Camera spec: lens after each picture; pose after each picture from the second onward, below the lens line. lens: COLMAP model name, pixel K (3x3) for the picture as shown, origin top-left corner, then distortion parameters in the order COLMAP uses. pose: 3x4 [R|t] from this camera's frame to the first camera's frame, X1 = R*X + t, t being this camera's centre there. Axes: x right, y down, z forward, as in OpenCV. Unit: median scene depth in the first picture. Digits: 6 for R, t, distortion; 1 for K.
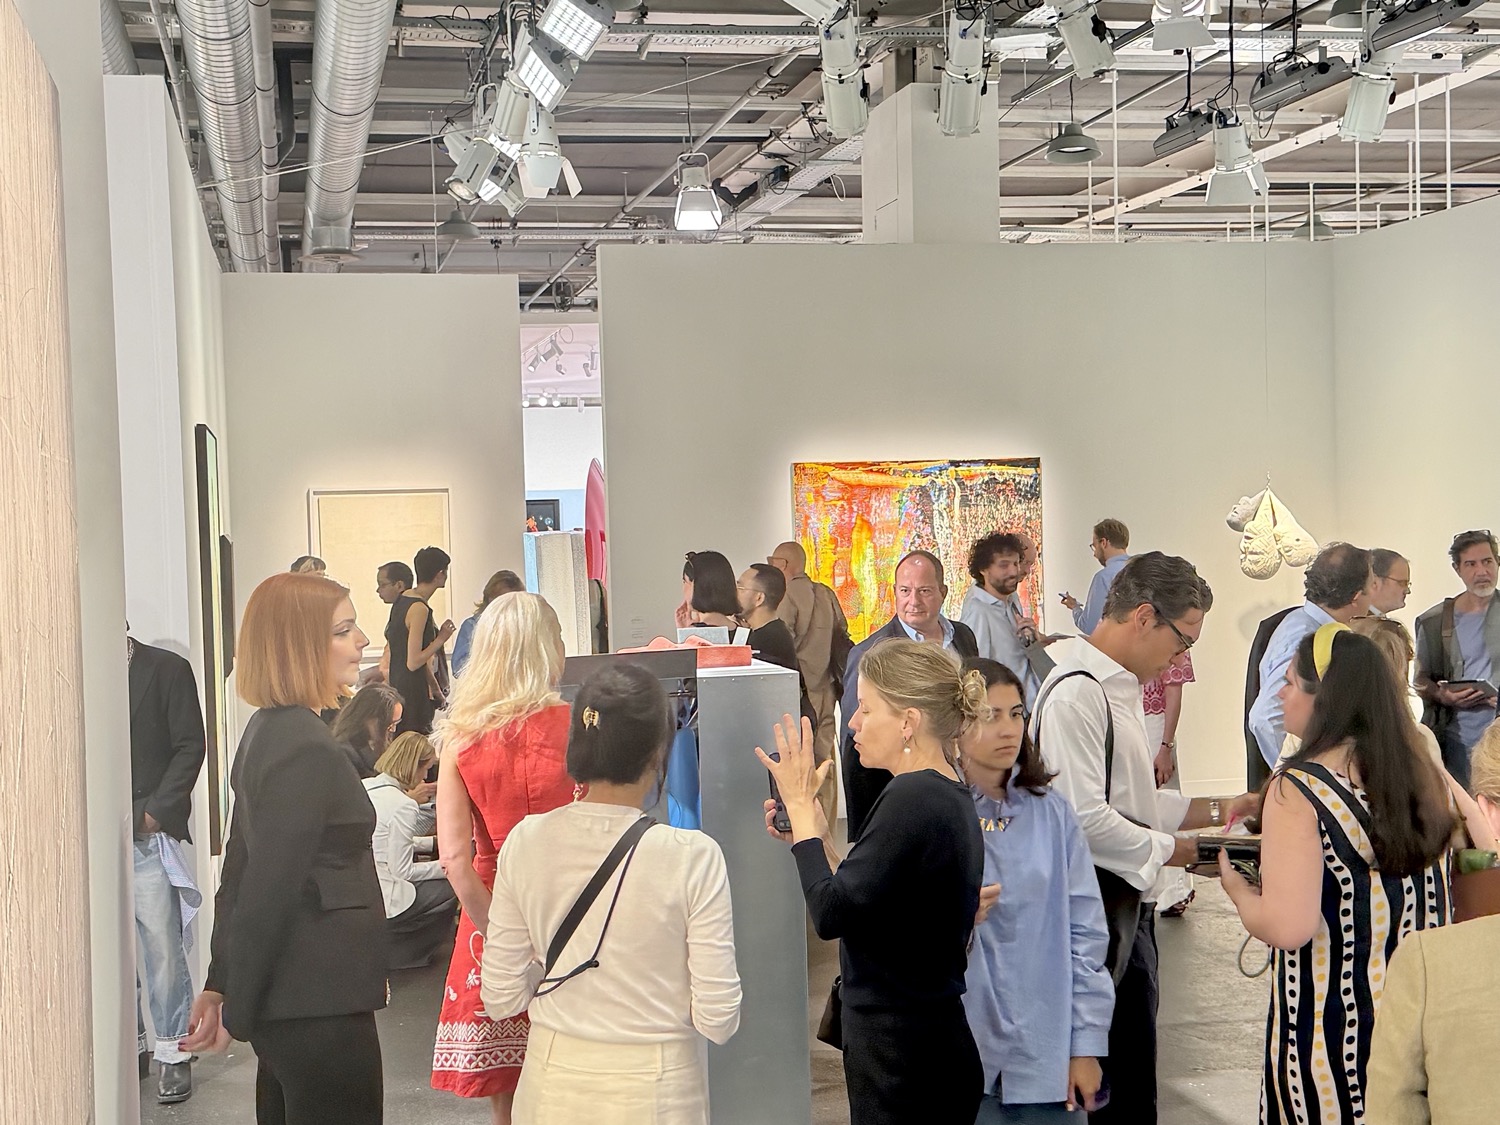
lens RADIAL K [[2024.3, 0, 748.7], [0, 2024.3, 563.2], [0, 0, 1]] dist [0.014257, 0.000000]
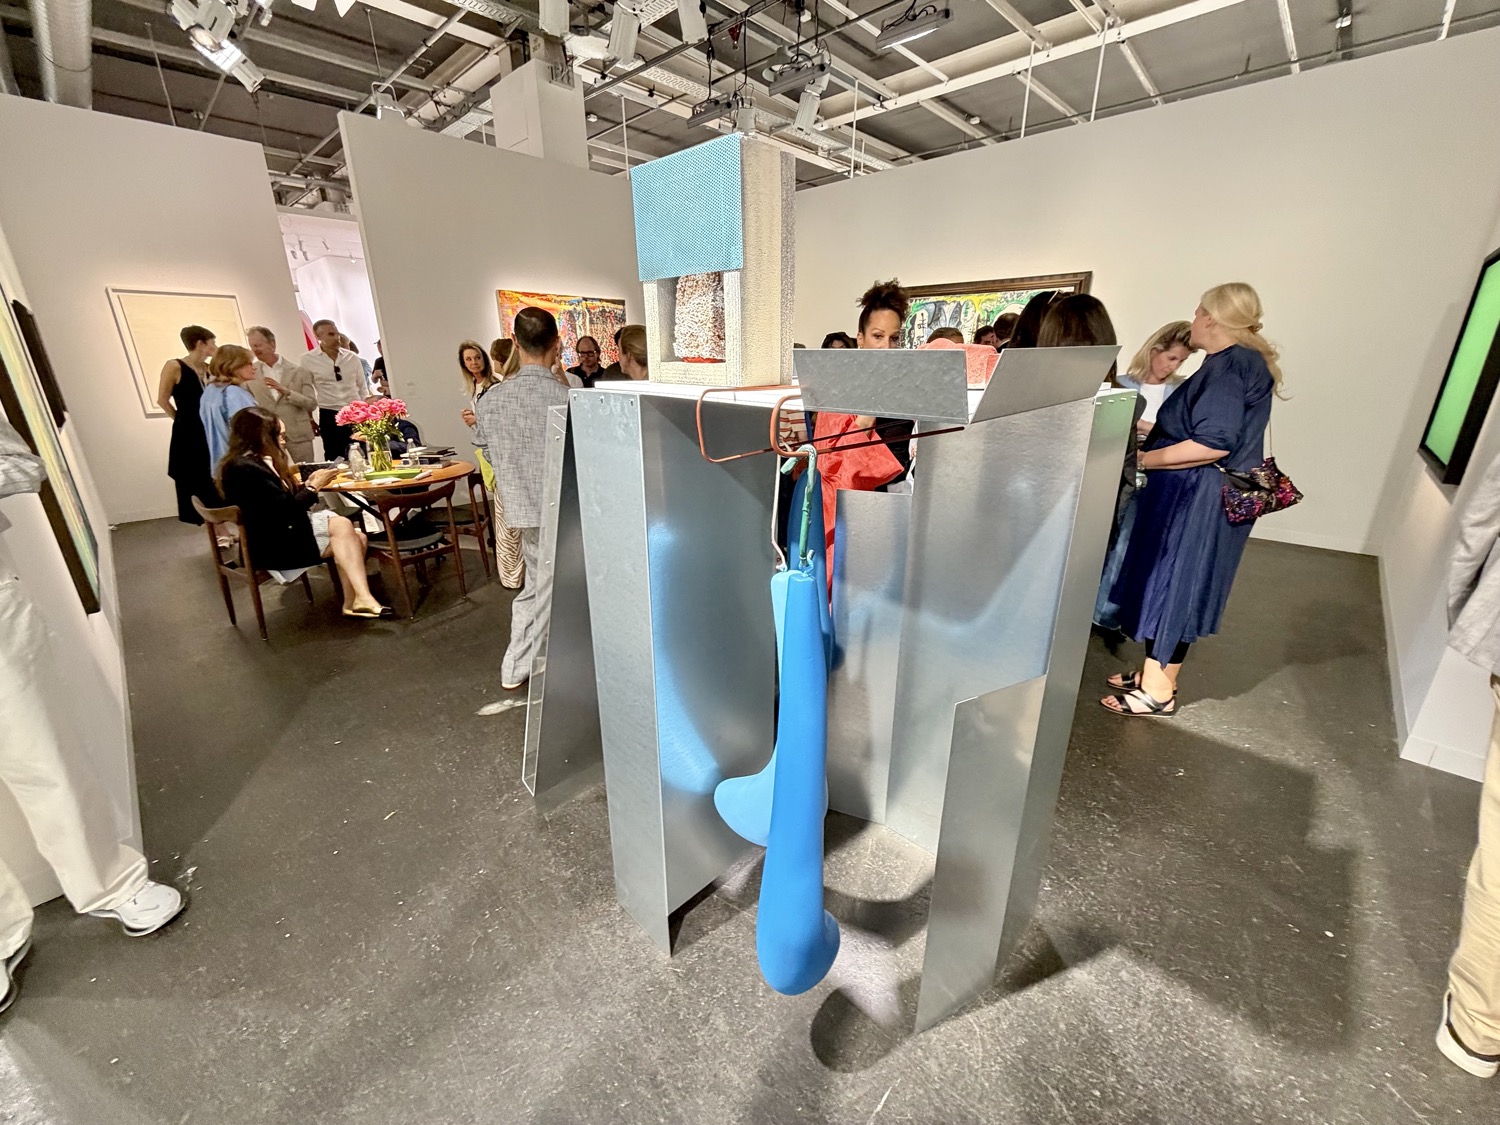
lens RADIAL K [[596.6, 0, 758.3], [0, 596.6, 557.0], [0, 0, 1]] dist [0.001823, -0.000114]
pose [[0.832886, -0.147848, 0.533331, -0.096730], [-0.012847, 0.958233, 0.285700, 0.020312], [-0.553295, -0.244807, 0.796200, 0.403645]]
